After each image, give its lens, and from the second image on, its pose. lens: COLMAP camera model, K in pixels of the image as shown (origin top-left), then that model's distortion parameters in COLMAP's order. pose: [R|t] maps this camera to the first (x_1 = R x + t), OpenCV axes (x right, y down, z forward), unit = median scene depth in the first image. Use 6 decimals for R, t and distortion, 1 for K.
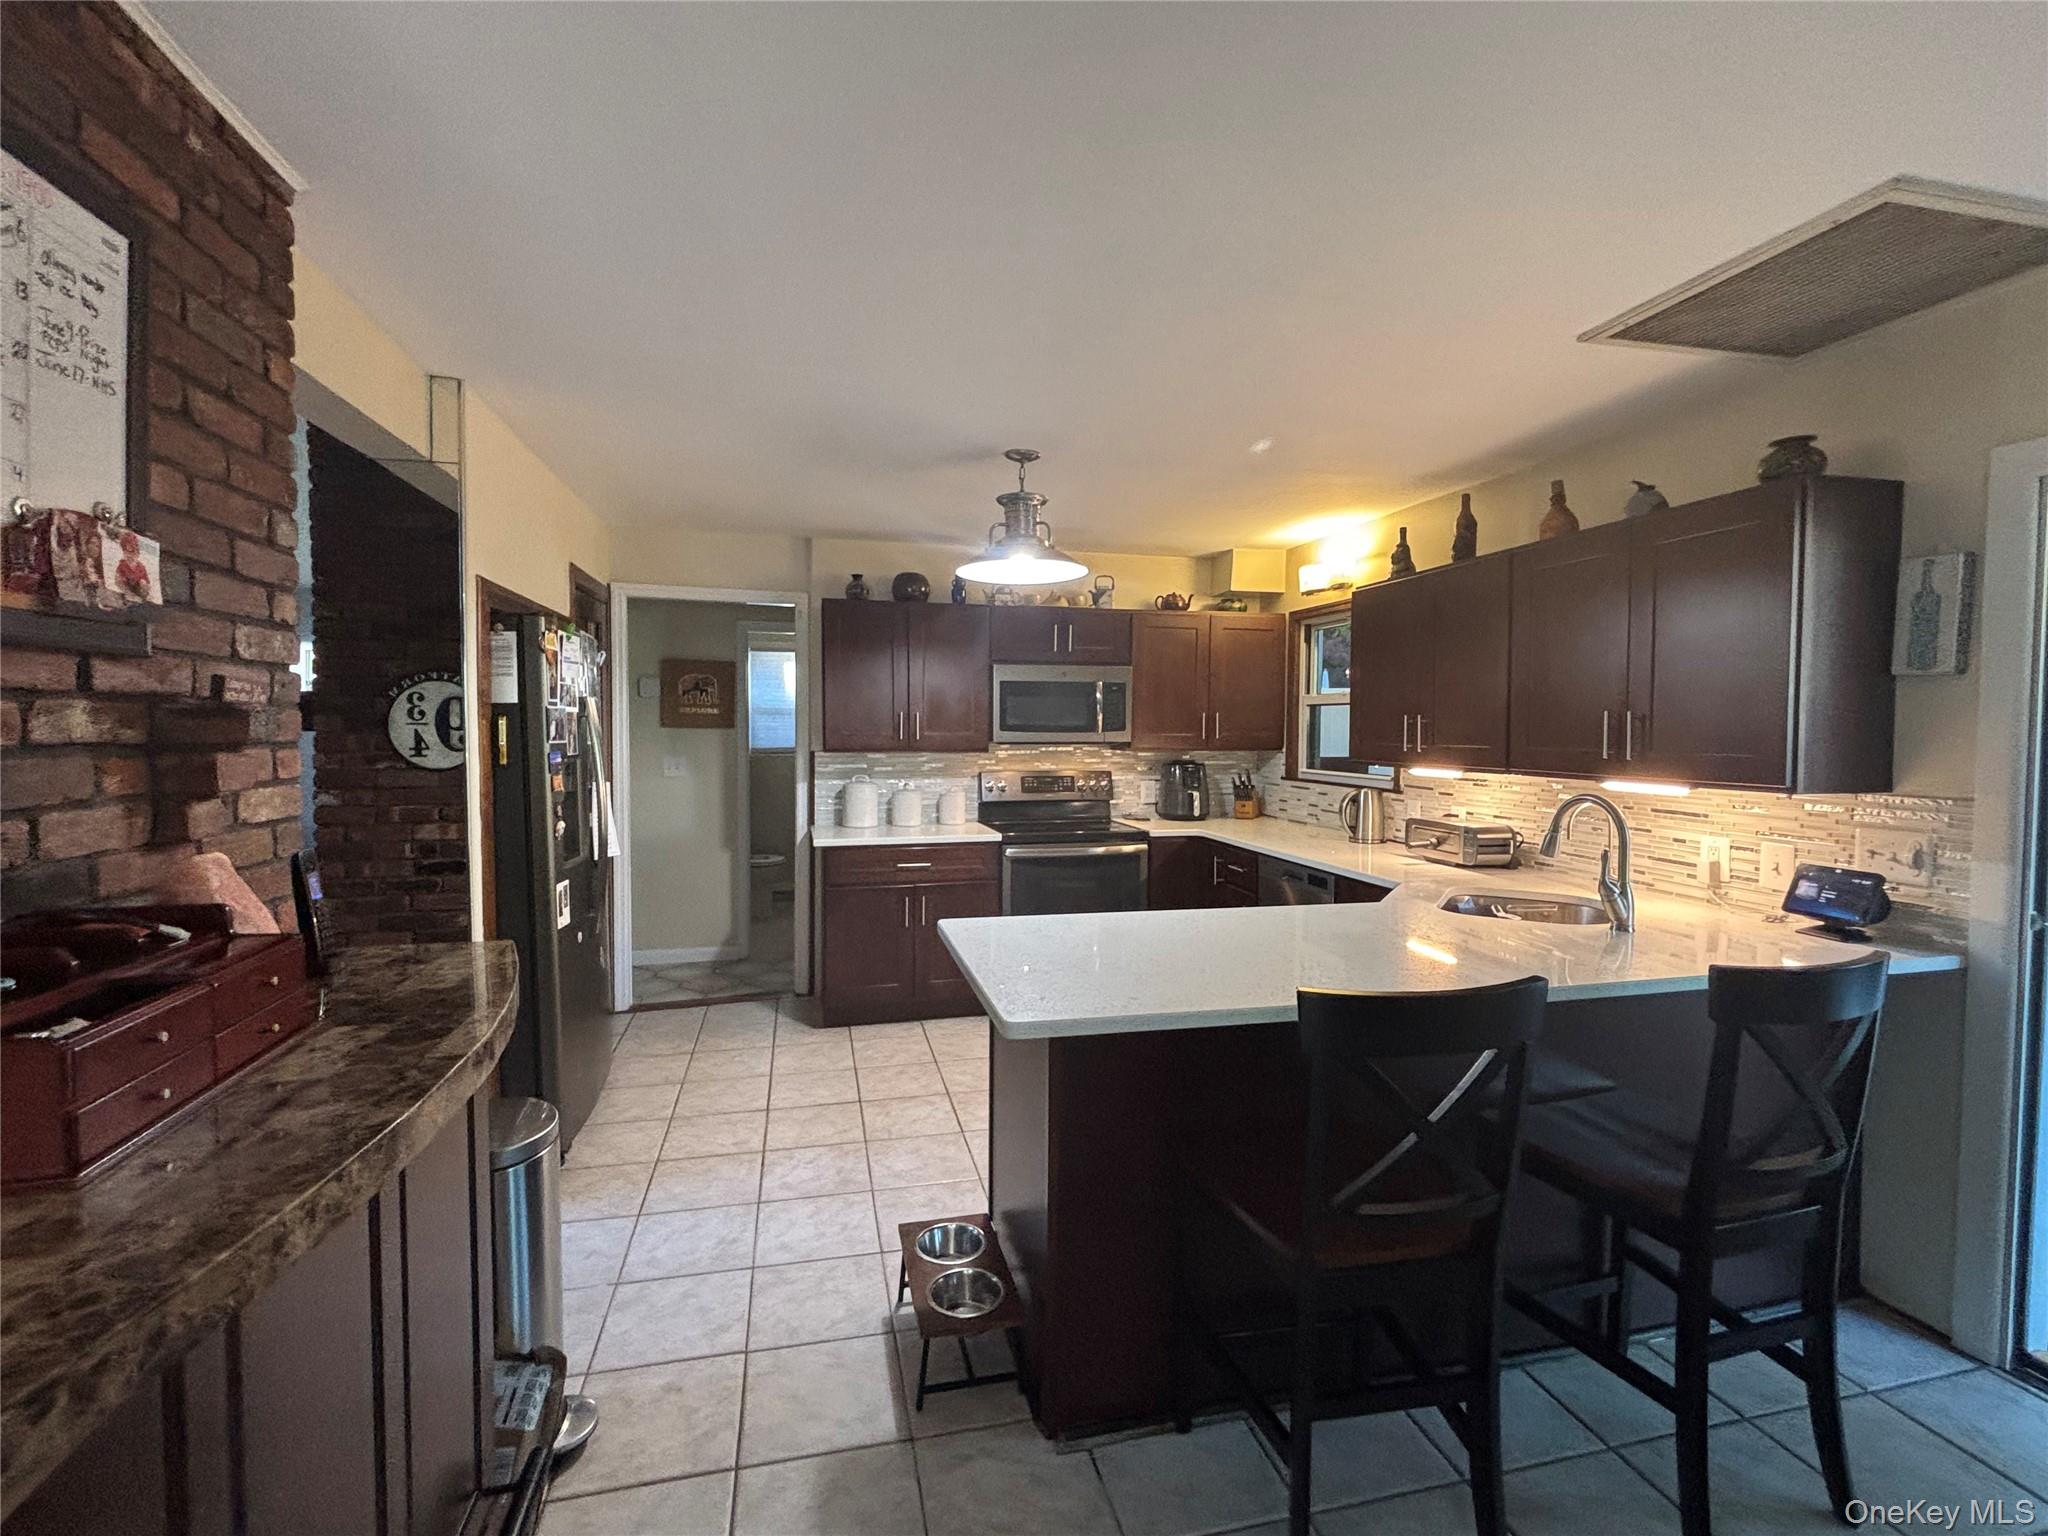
lens RADIAL K [[917.2, 0, 1020.1], [0, 917.2, 764.1], [0, 0, 1]] dist [0.001769, 0.001809]
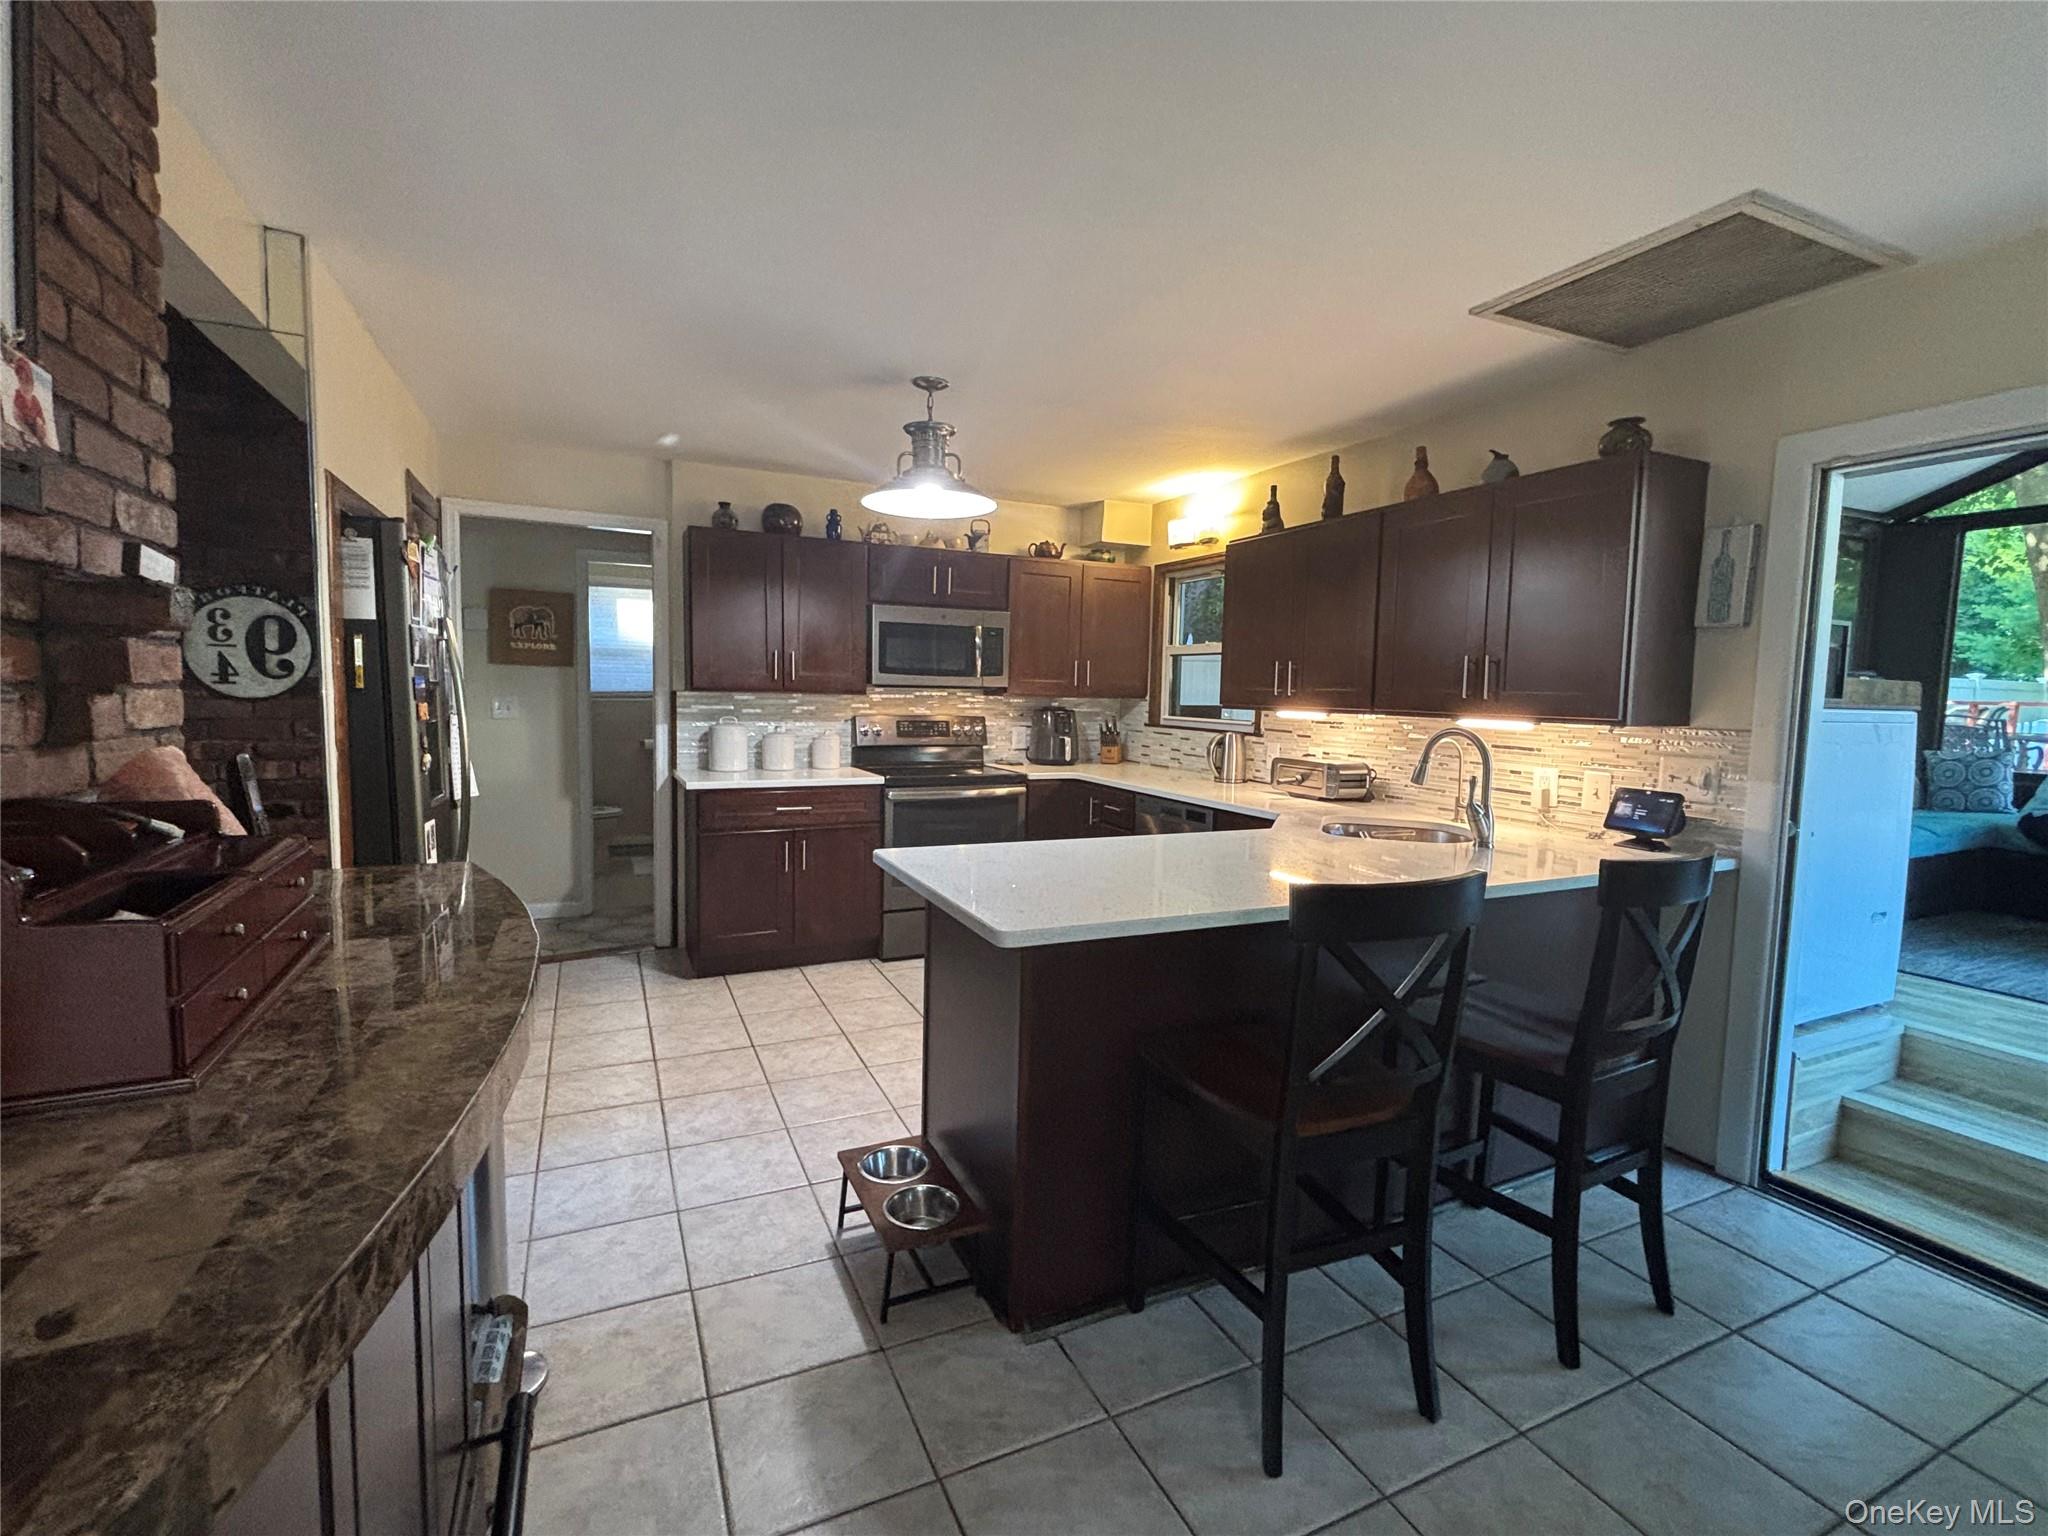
lens RADIAL K [[917.2, 0, 1020.2], [0, 917.2, 763.8], [0, 0, 1]] dist [0.001769, 0.001809]
pose [[0.980210, -0.000274, 0.197959, -0.127626], [-0.008599, 0.998996, 0.043960, 0.032017], [-0.197772, -0.044792, 0.979224, 0.003204]]
